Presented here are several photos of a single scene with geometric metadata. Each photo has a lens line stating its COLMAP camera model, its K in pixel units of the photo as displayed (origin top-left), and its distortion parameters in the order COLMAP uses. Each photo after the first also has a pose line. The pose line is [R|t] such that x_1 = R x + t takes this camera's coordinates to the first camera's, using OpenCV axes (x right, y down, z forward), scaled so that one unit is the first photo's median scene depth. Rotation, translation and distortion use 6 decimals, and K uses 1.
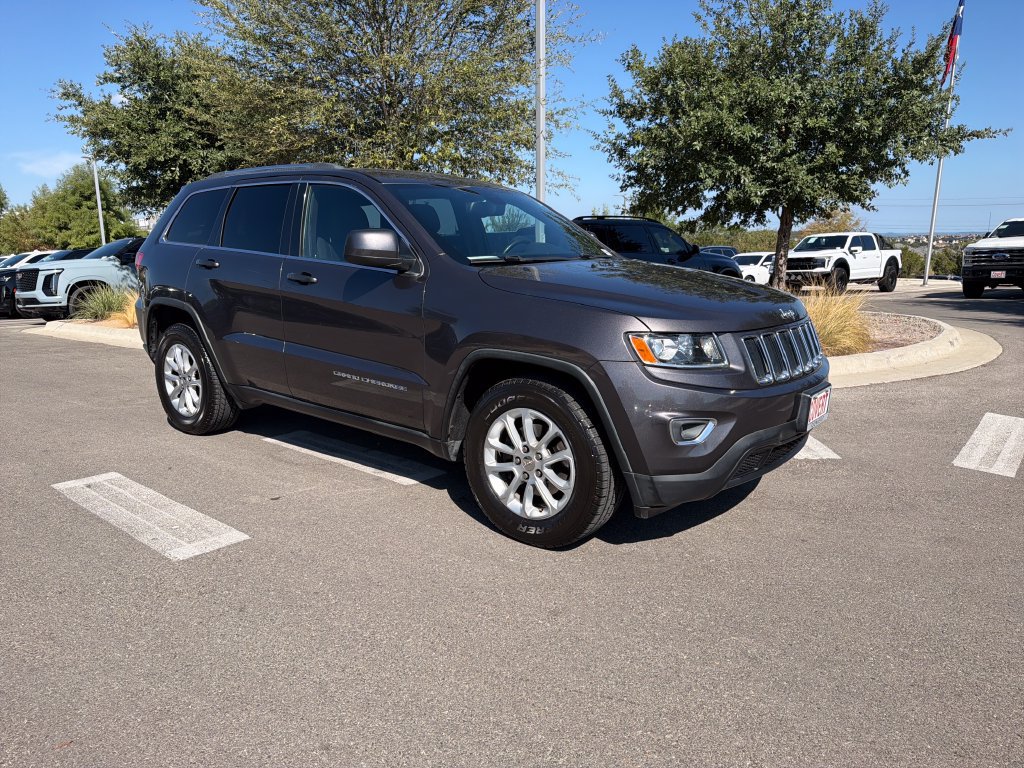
lens RADIAL K [[722.7, 0, 517.7], [0, 722.7, 390.5], [0, 0, 1]] dist [0.053522, -0.070686]
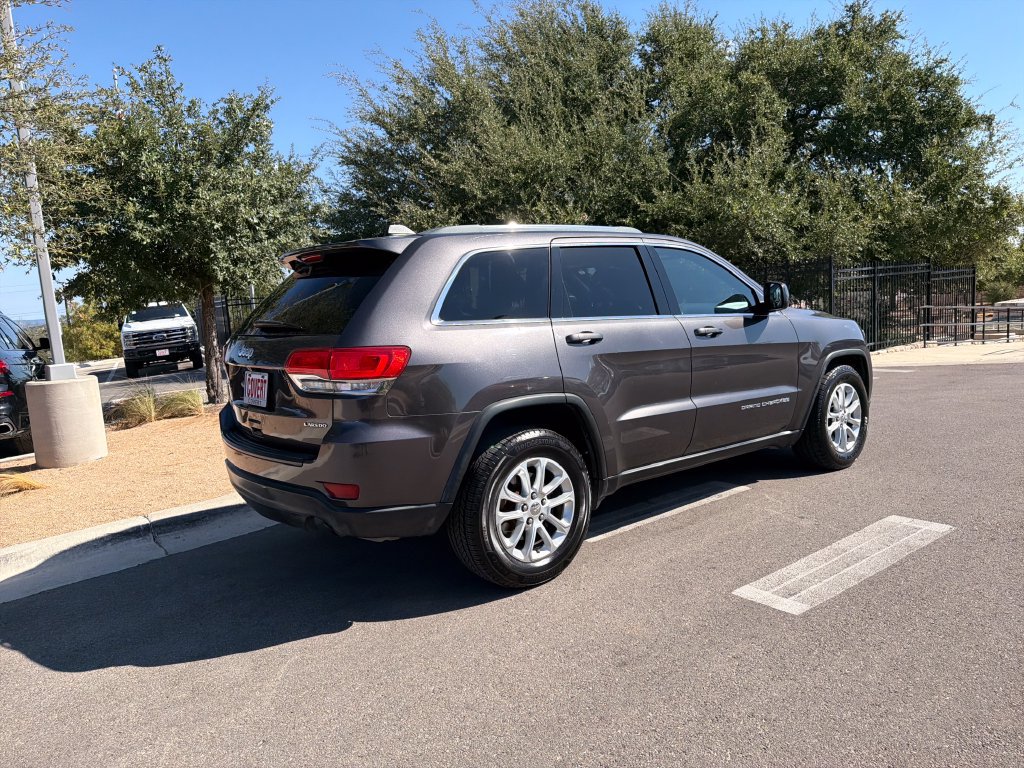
lens RADIAL K [[722.7, 0, 519.4], [0, 722.7, 382.2], [0, 0, 1]] dist [0.053522, -0.070686]
pose [[0.220628, -0.128746, 0.966824, -0.645583], [0.265236, 0.961814, 0.067553, -0.105438], [-0.938602, 0.241532, 0.246351, 0.471681]]
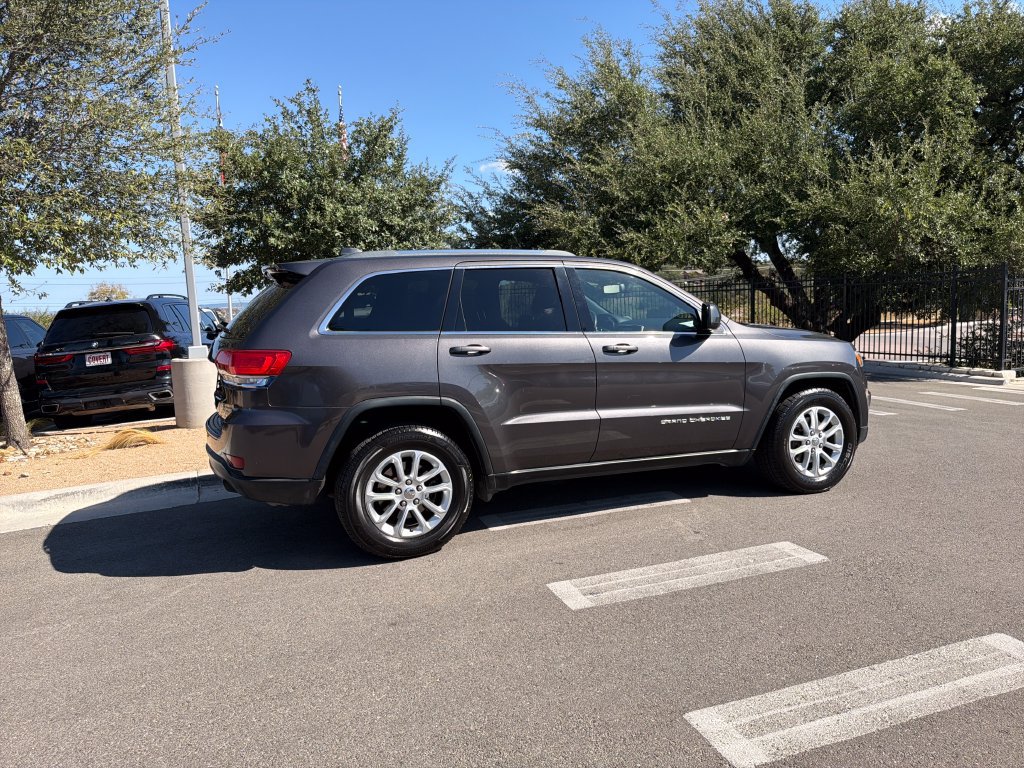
lens RADIAL K [[722.7, 0, 515.9], [0, 722.7, 376.5], [0, 0, 1]] dist [0.053522, -0.070686]
pose [[0.494908, -0.108122, 0.862192, -0.629207], [0.215017, 0.976610, -0.000952, -0.067532], [-0.841922, 0.185857, 0.506581, 0.266914]]
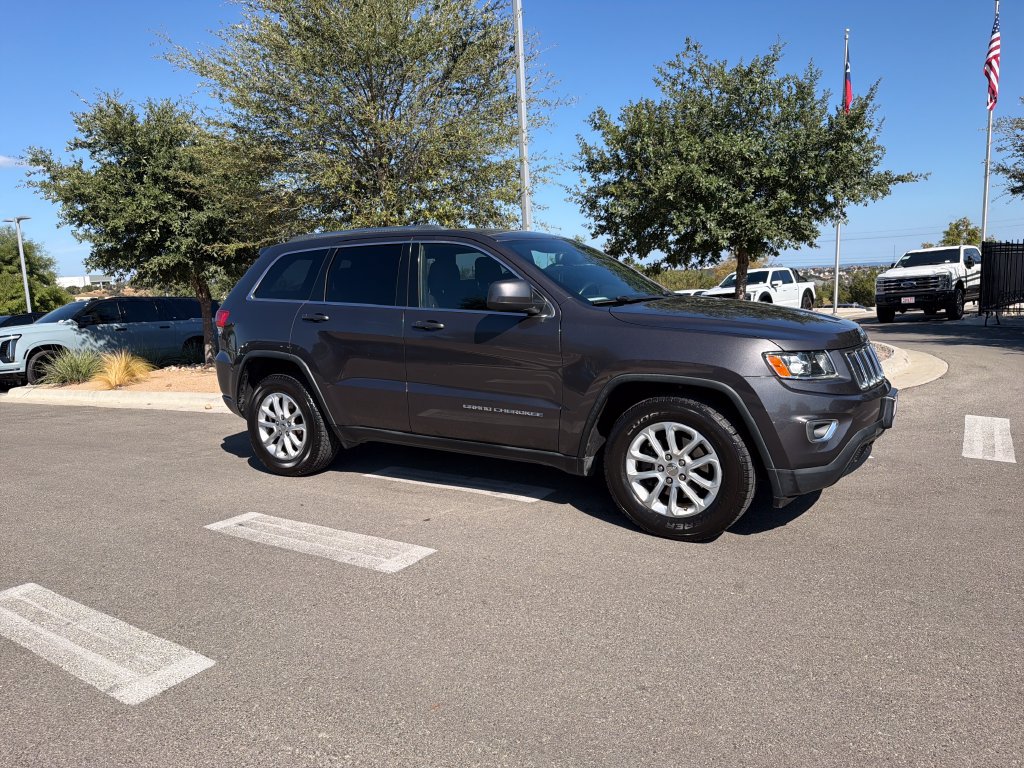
lens RADIAL K [[722.7, 0, 511.5], [0, 722.7, 388.6], [0, 0, 1]] dist [0.053522, -0.070686]
pose [[0.992654, -0.055007, 0.107760, -0.136277], [0.061796, 0.996240, -0.060716, 0.009414], [-0.104015, 0.066929, 0.992321, -0.057477]]
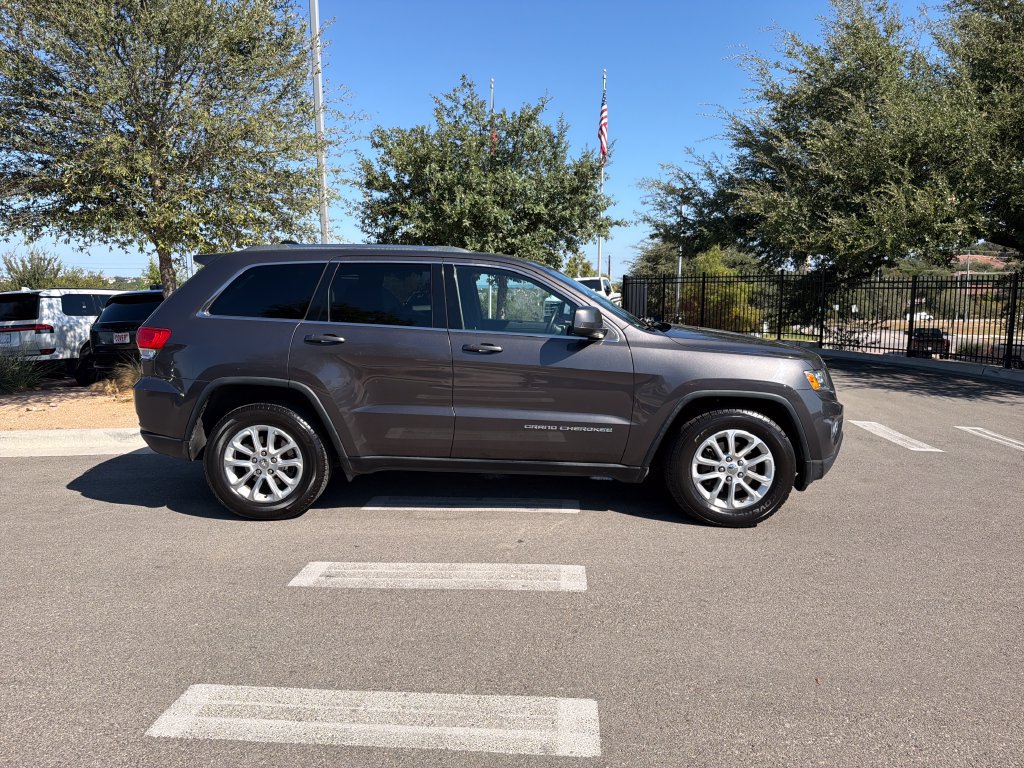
lens RADIAL K [[722.7, 0, 514.6], [0, 722.7, 385.8], [0, 0, 1]] dist [0.053522, -0.070686]
pose [[0.802118, -0.080051, 0.591776, -0.429345], [0.123402, 0.991805, -0.033101, -0.024603], [-0.584276, 0.099577, 0.805423, 0.033698]]
